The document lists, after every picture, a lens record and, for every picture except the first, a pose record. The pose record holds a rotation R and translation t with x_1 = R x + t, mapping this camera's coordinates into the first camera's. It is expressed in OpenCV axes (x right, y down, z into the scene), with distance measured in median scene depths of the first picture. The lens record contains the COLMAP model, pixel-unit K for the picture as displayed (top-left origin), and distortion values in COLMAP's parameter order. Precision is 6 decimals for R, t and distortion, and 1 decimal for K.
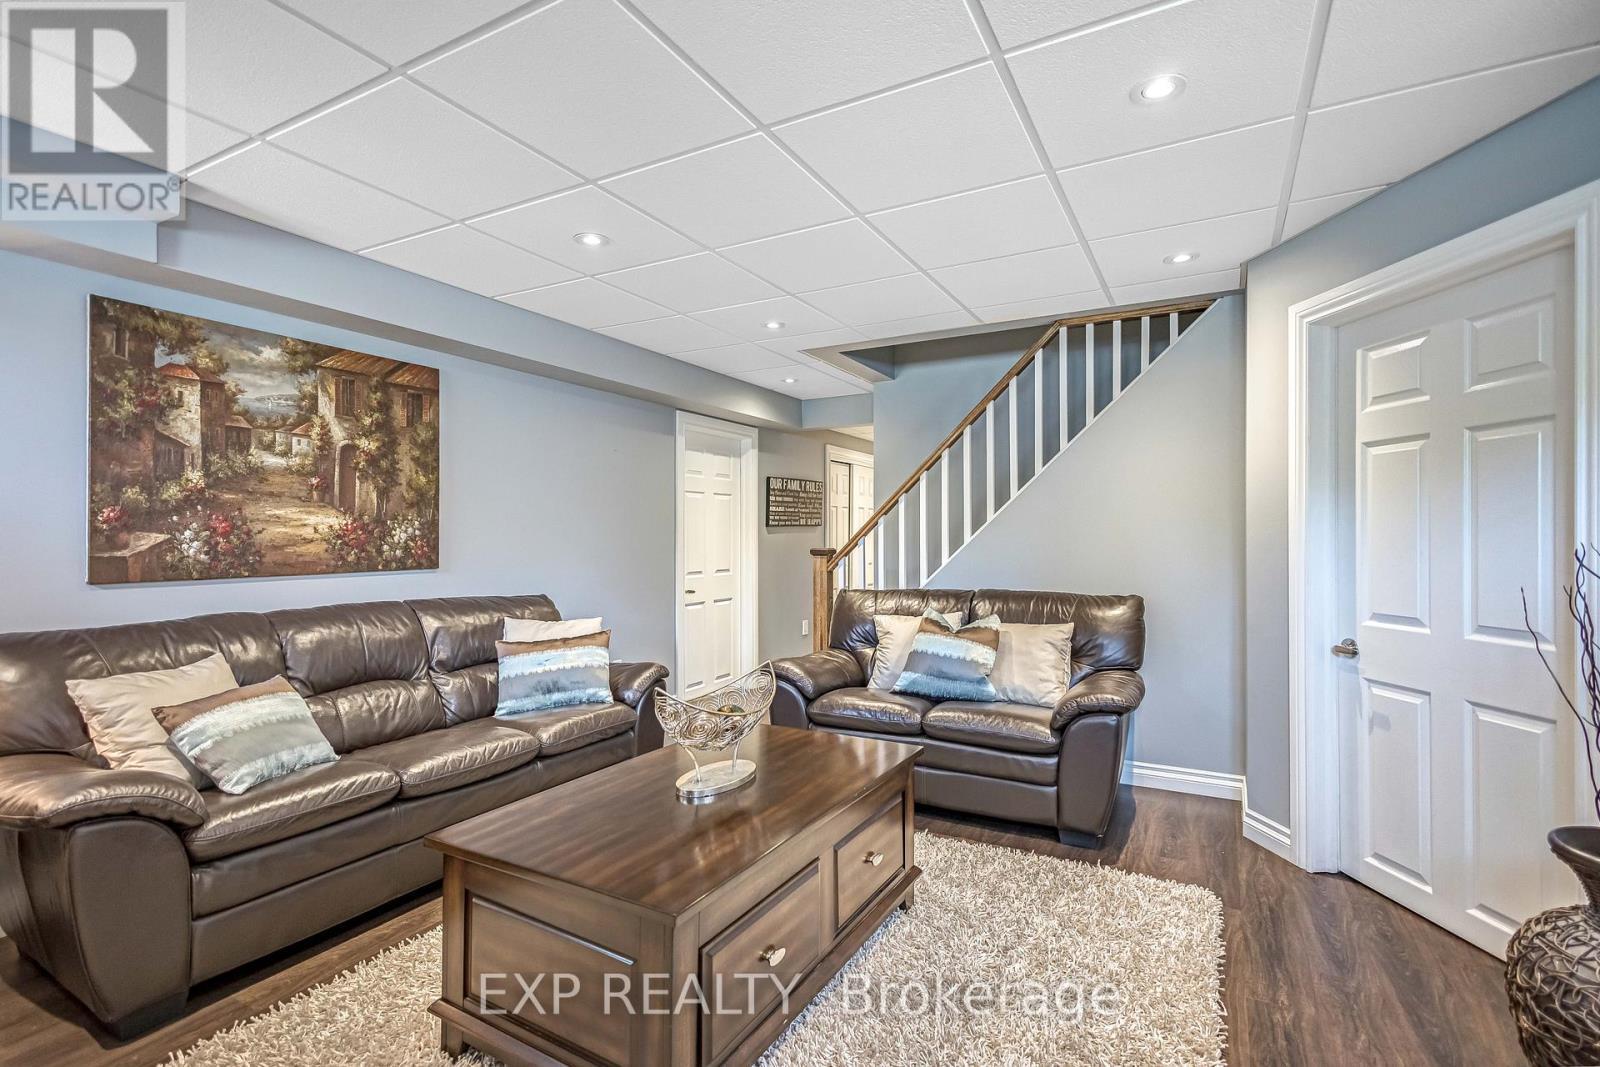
lens RADIAL K [[741.9, 0, 785.9], [0, 741.9, 531.7], [0, 0, 1]] dist [0.016257, -0.003942]
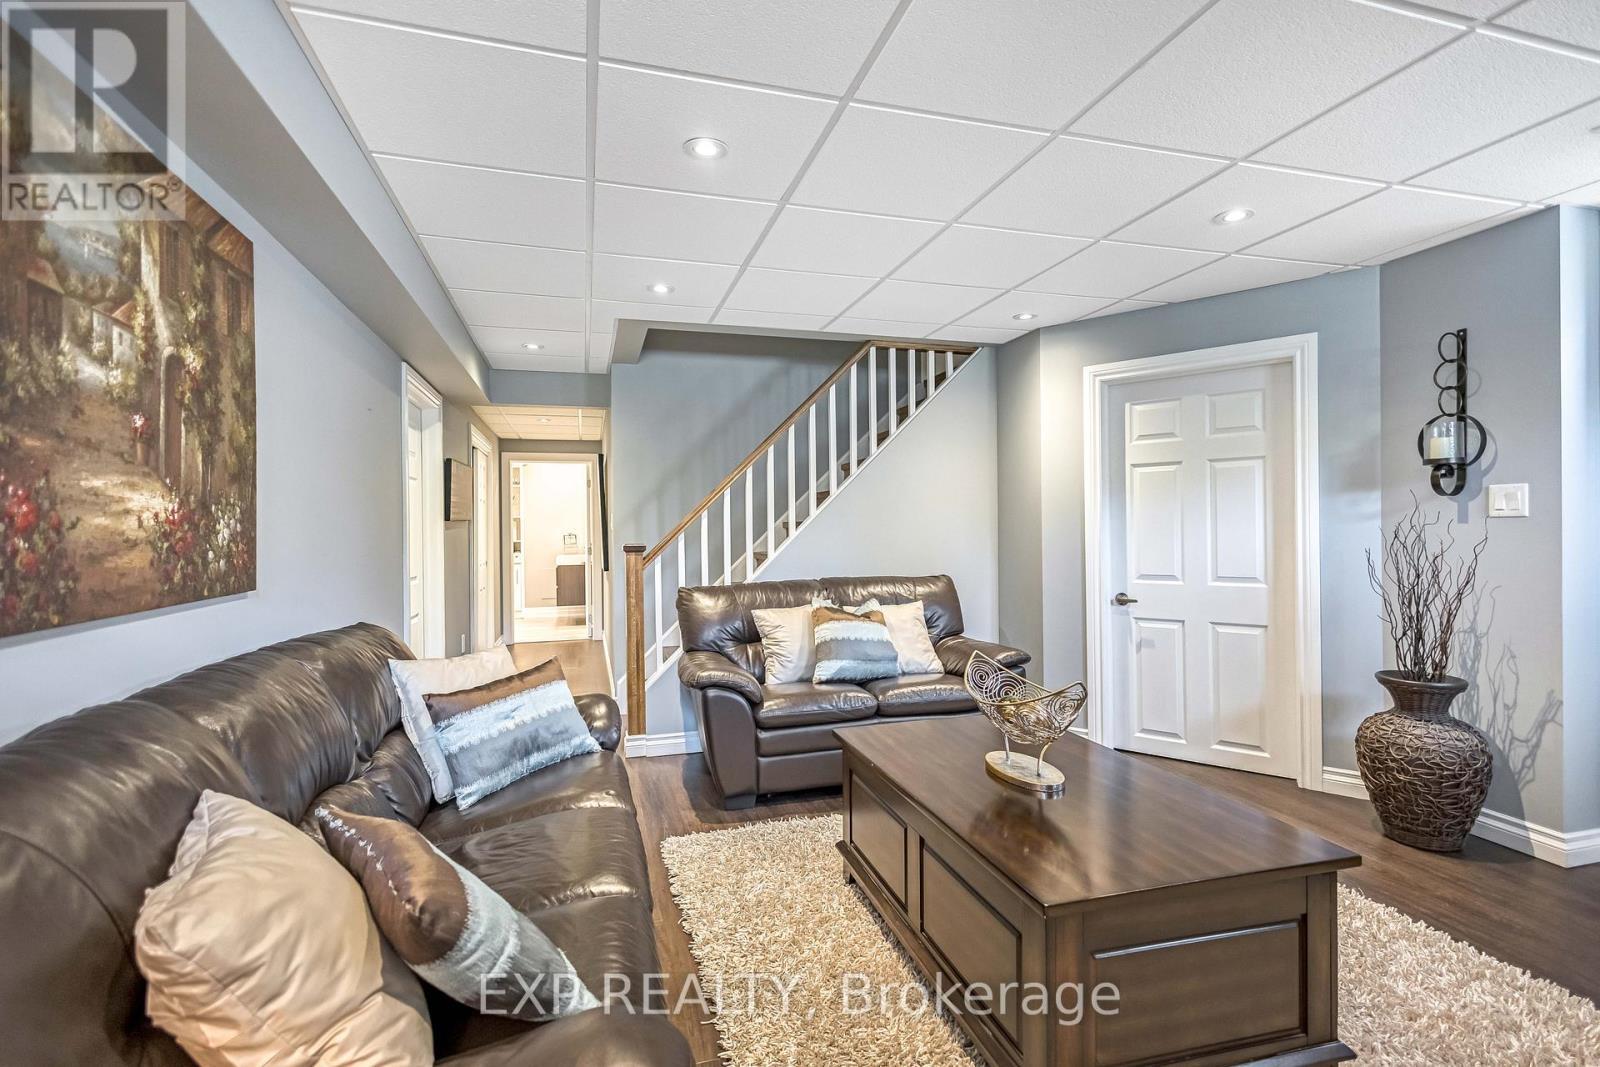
lens RADIAL K [[741.9, 0, 790.9], [0, 741.9, 528.4], [0, 0, 1]] dist [0.016257, -0.003942]
pose [[0.706420, -0.006357, 0.707764, -0.677868], [0.006834, 0.999974, 0.002160, 0.003845], [-0.707760, 0.003311, 0.706445, 0.349903]]
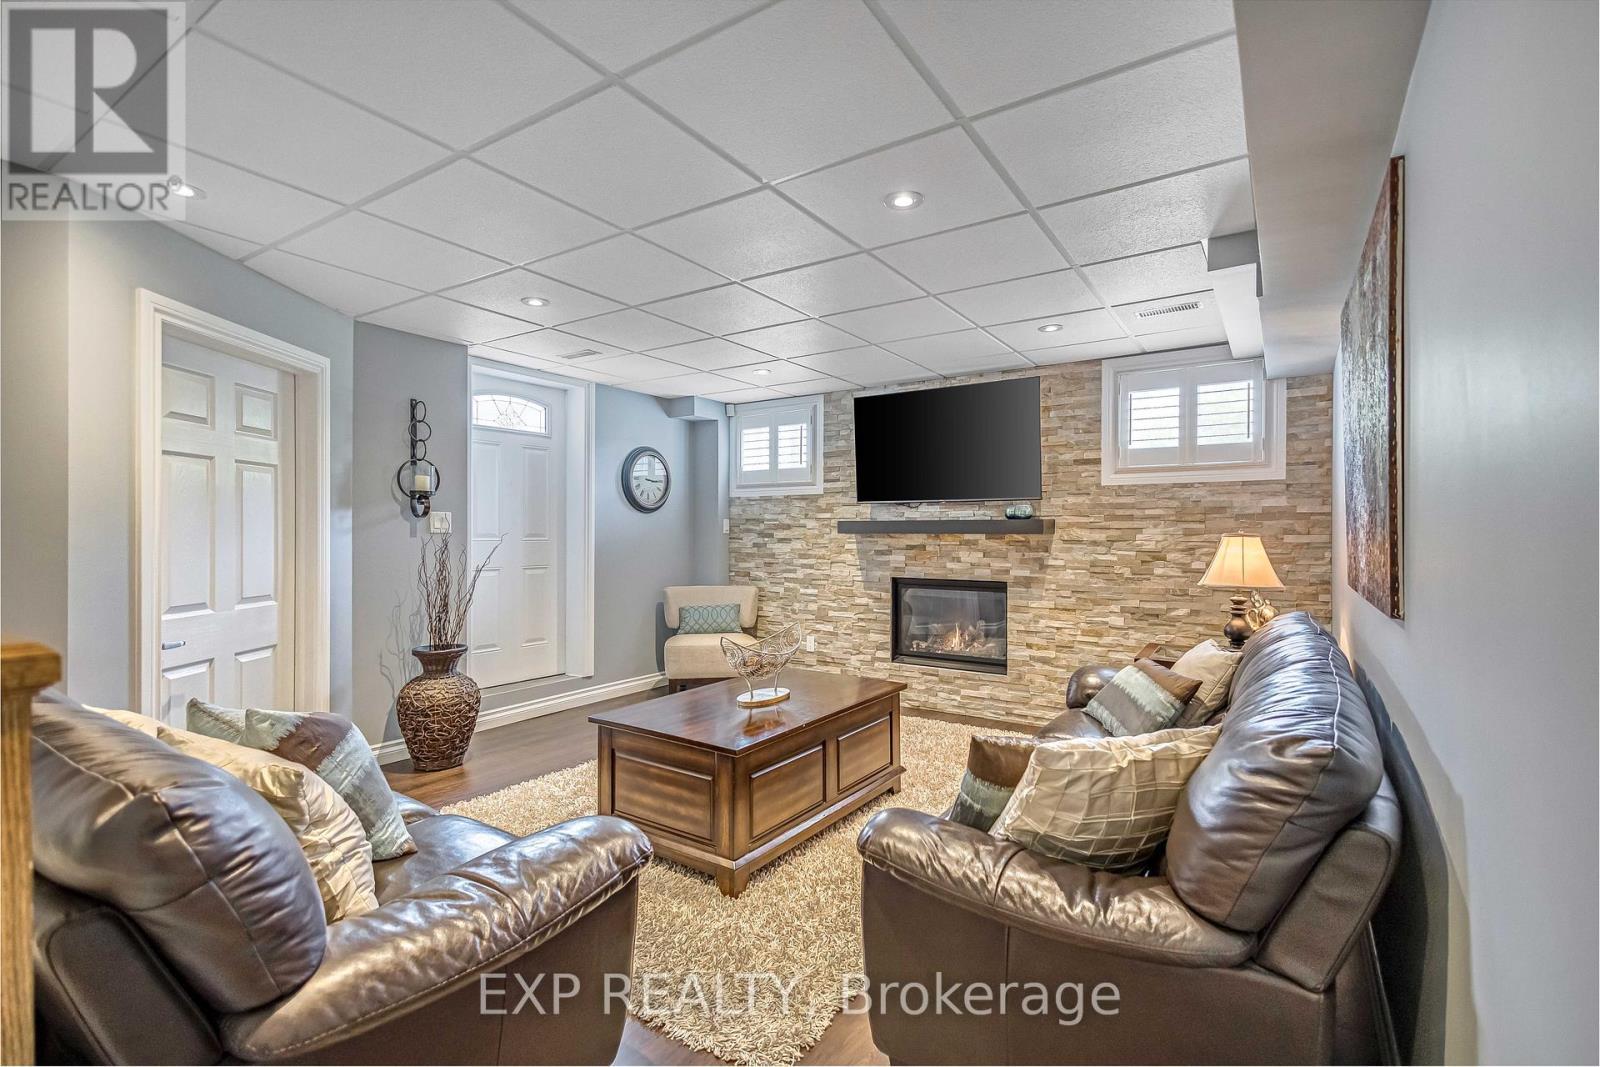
lens RADIAL K [[741.9, 0, 797.2], [0, 741.9, 533.4], [0, 0, 1]] dist [0.016257, -0.003942]
pose [[-0.997027, -0.007381, 0.076693, -0.182169], [-0.007583, 0.999969, -0.002336, -0.003705], [-0.076674, -0.002910, -0.997052, 1.683012]]
